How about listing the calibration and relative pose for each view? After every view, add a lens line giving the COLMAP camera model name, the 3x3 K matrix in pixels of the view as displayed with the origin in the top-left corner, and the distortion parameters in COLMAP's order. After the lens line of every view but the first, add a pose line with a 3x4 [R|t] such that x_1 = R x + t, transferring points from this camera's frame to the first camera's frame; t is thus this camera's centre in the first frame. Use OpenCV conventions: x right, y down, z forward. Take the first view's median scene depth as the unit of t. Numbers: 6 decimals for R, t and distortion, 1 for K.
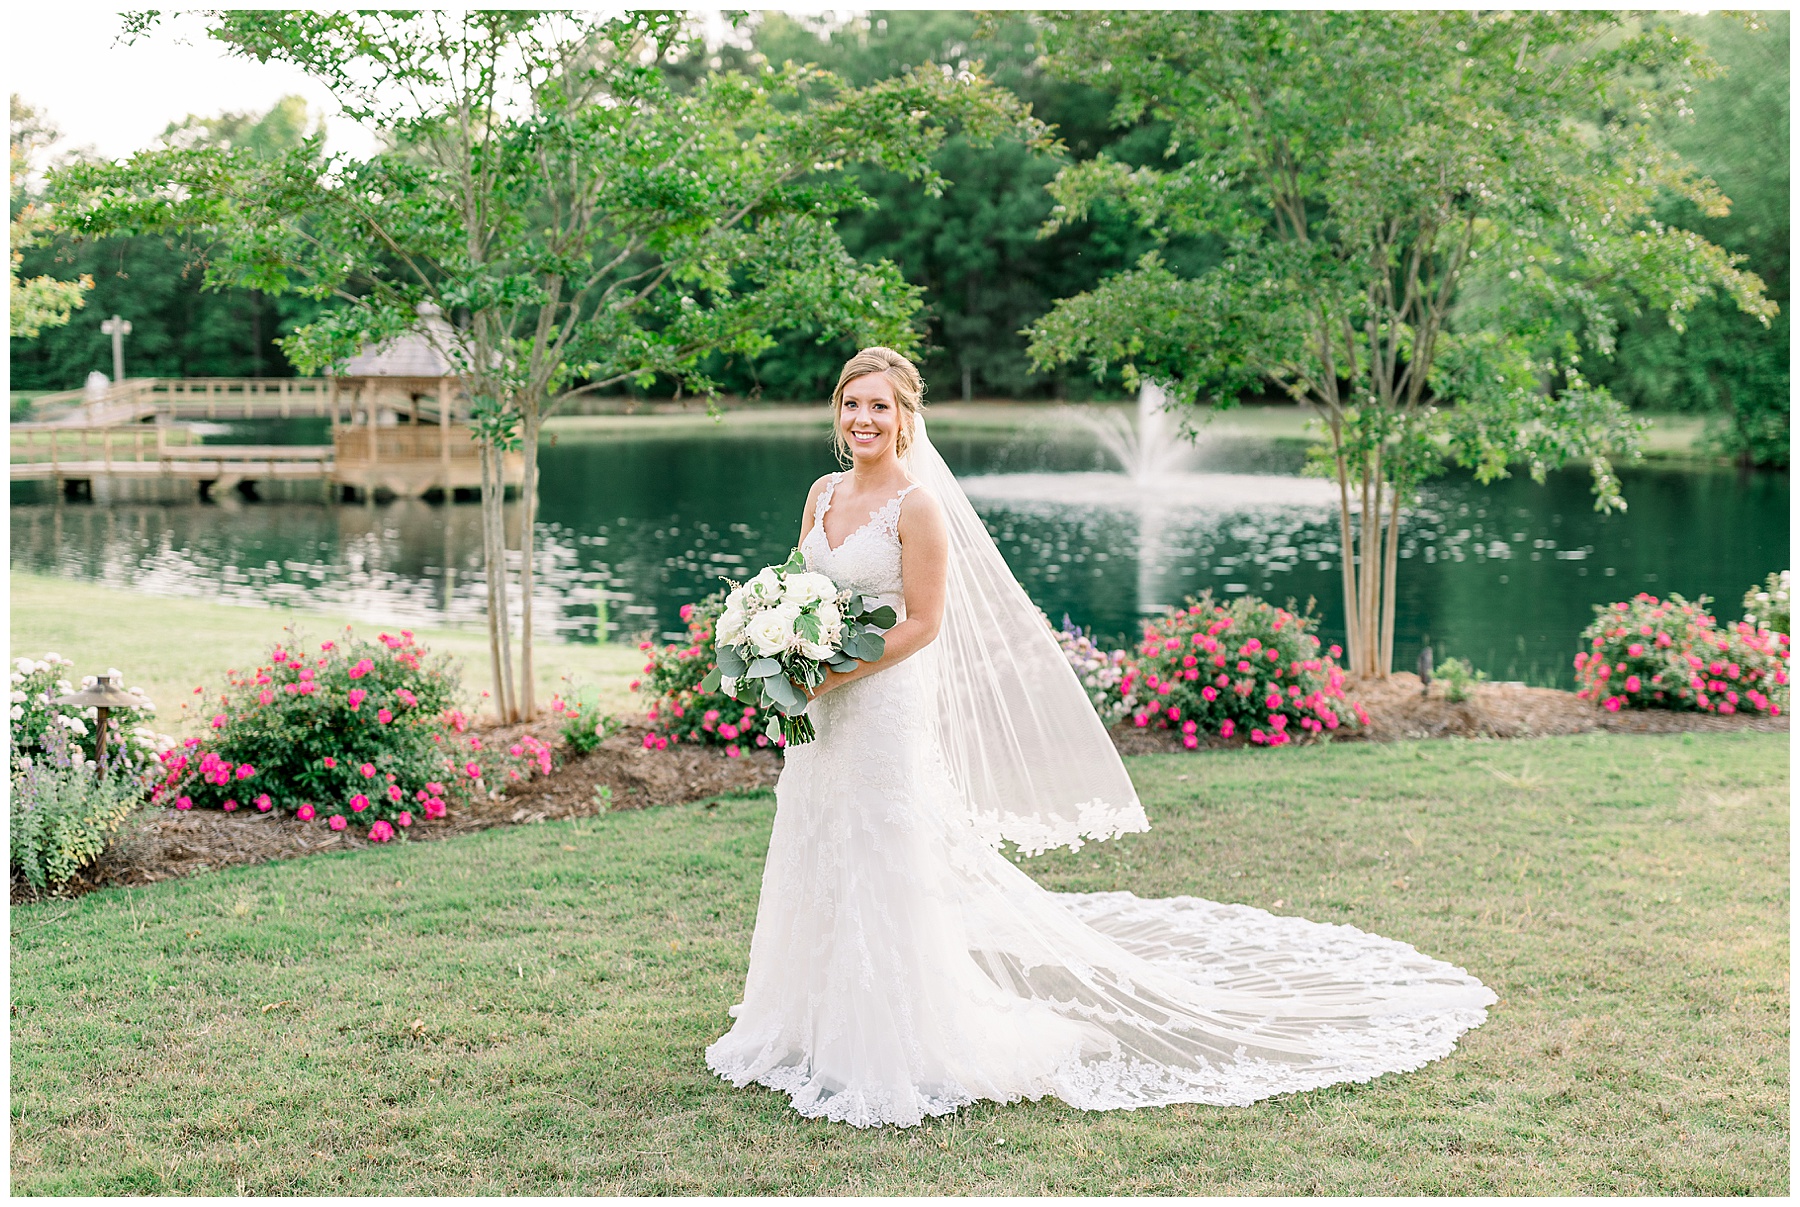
lens RADIAL K [[1970.8, 0, 966.5], [0, 1970.8, 601.8], [0, 0, 1]] dist [0.005013, -0.019348]
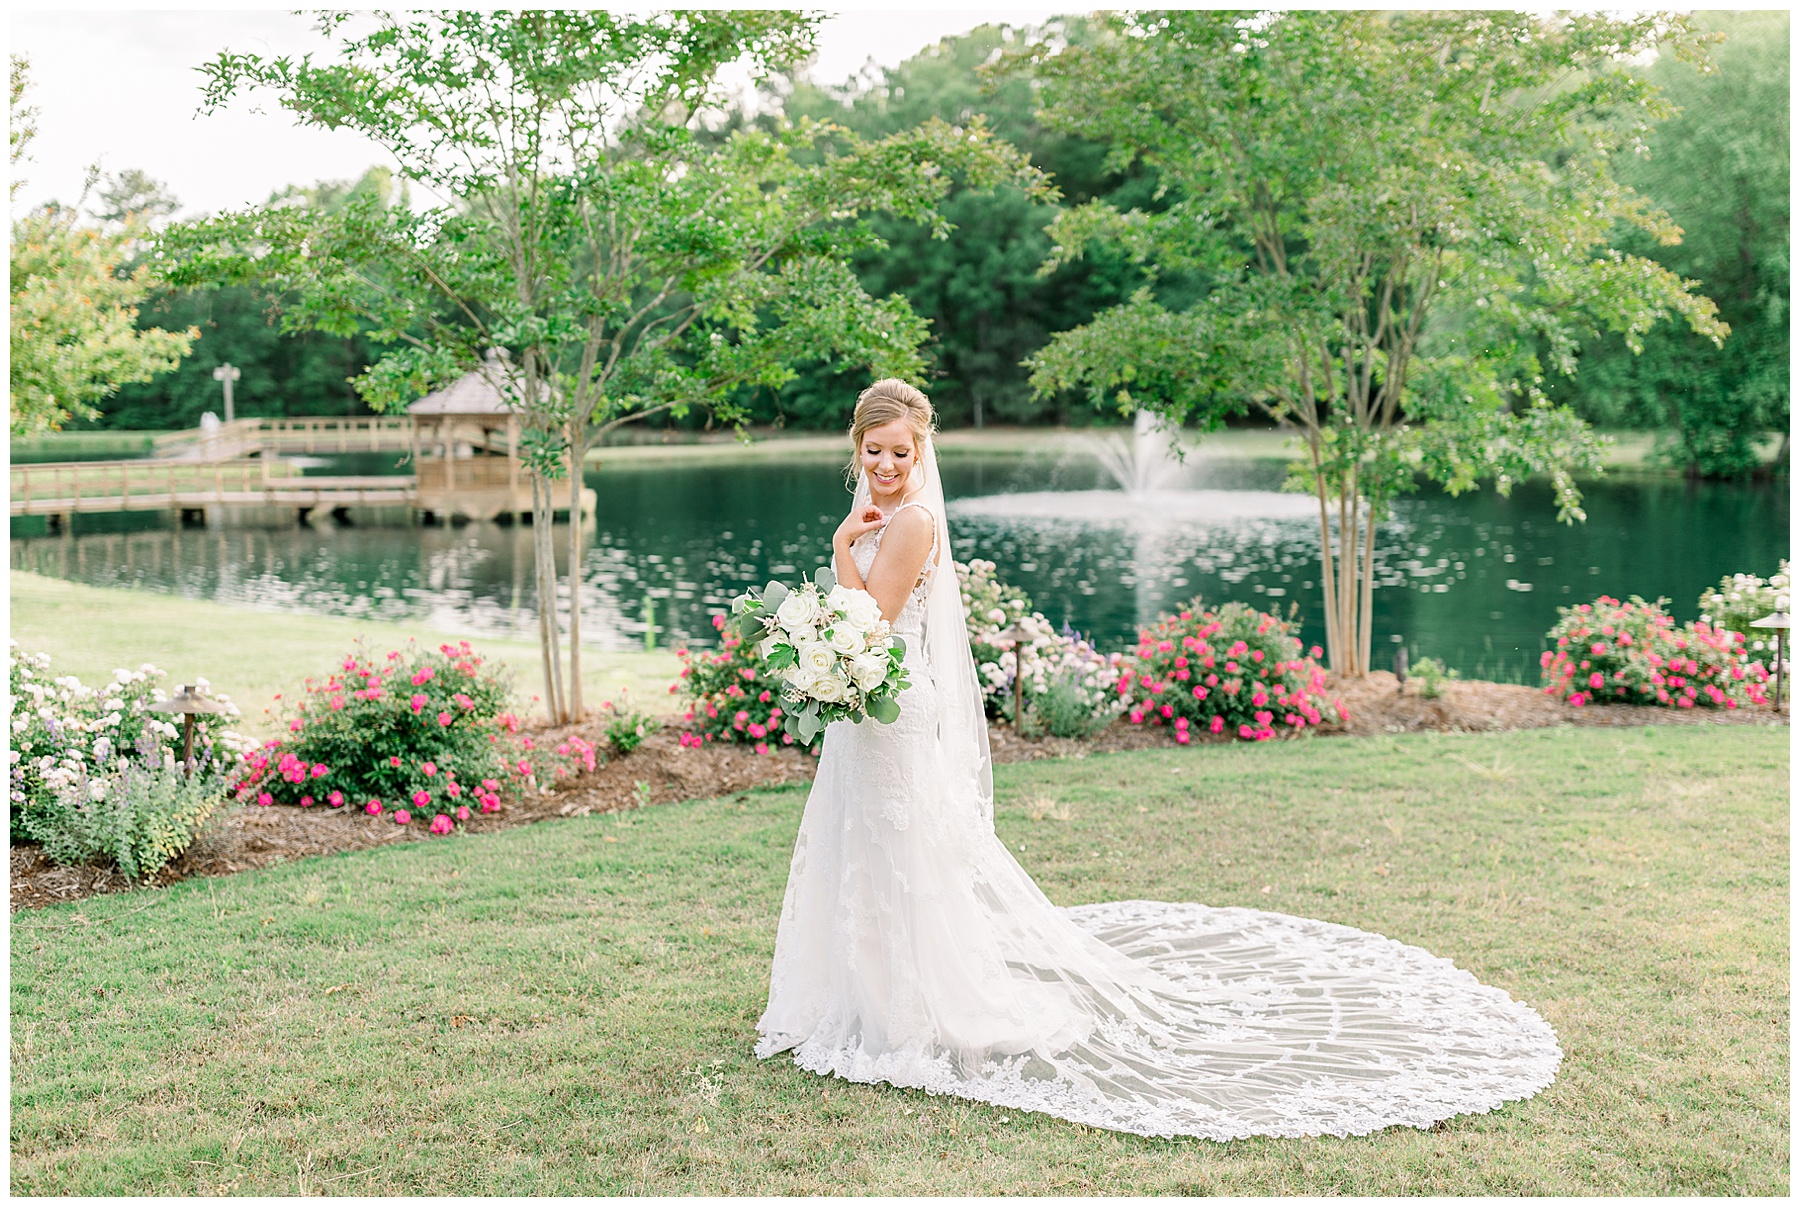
lens RADIAL K [[1766.9, 0, 900.0], [0, 1766.9, 603.5], [0, 0, 1]] dist [0.002939, -0.013336]
pose [[0.998918, -0.009636, -0.045501, 0.003215], [0.009495, 0.999949, -0.003320, -0.000693], [0.045531, 0.002884, 0.998959, 0.022093]]
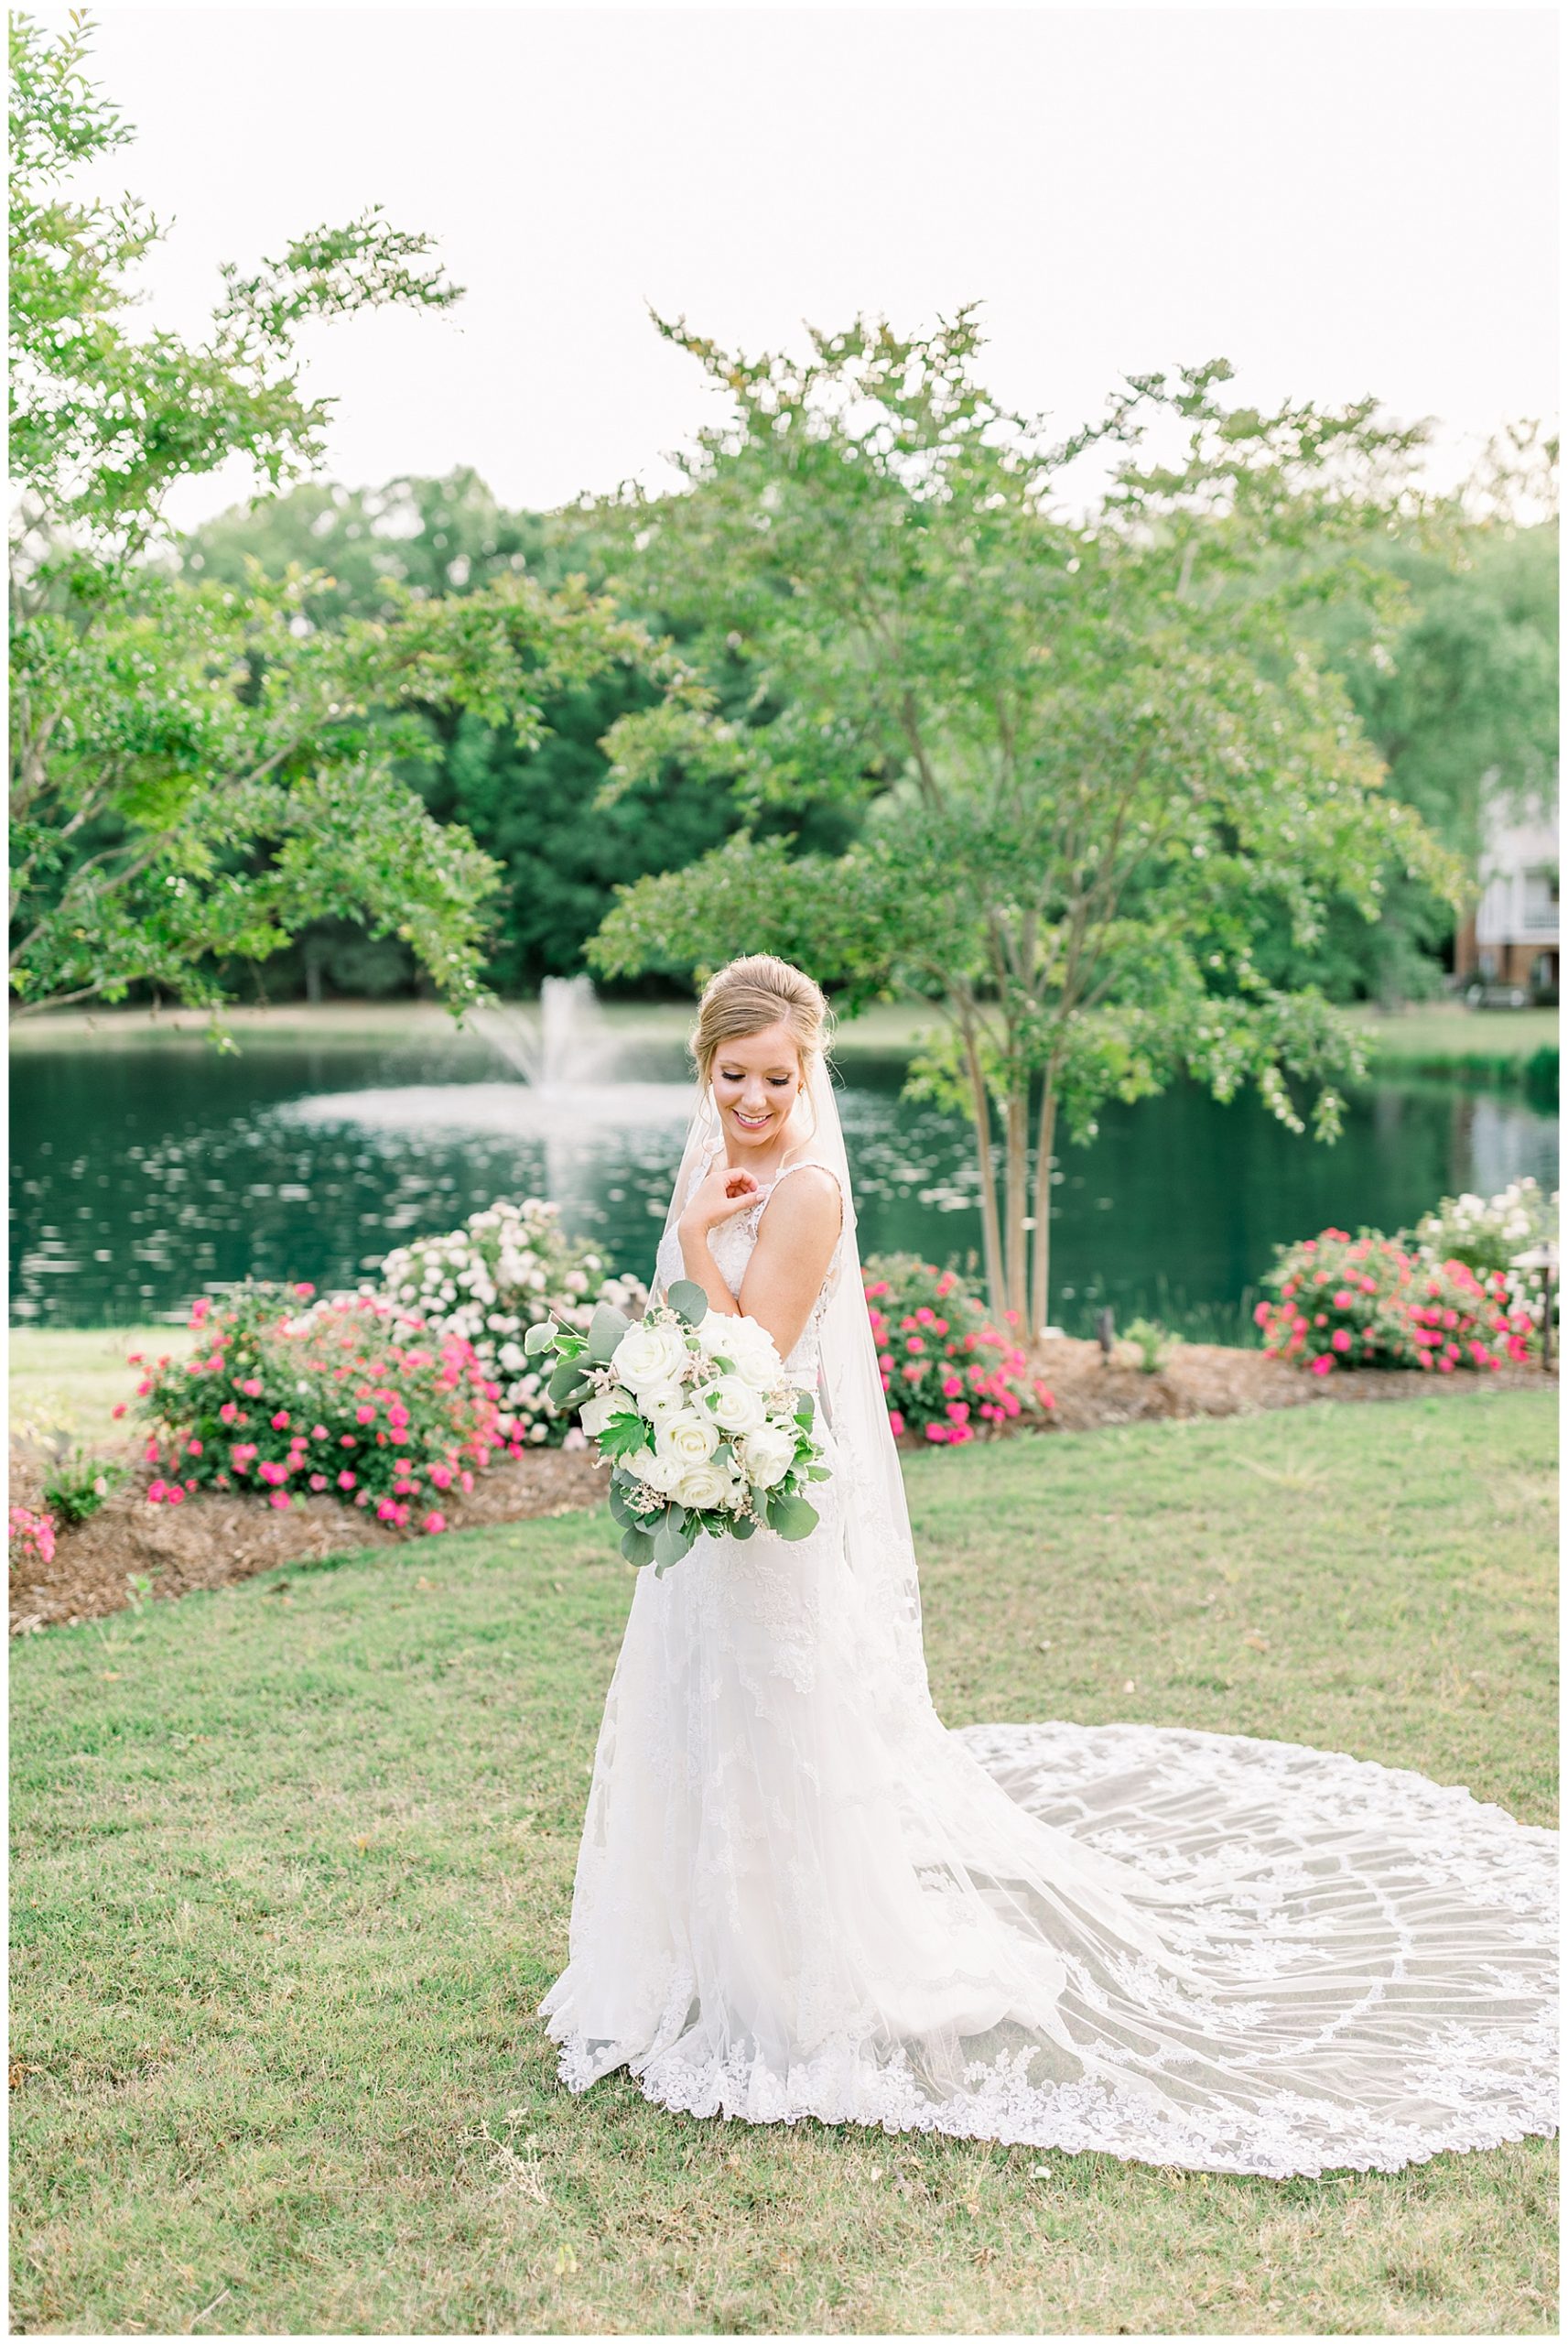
lens RADIAL K [[2234.3, 0, 784.0], [0, 2234.3, 1172.0], [0, 0, 1]] dist [0.003664, -0.015170]
pose [[0.976252, -0.029546, 0.214614, -0.101249], [0.034745, 0.999186, -0.020494, -0.019925], [-0.213834, 0.027464, 0.976484, 0.139284]]
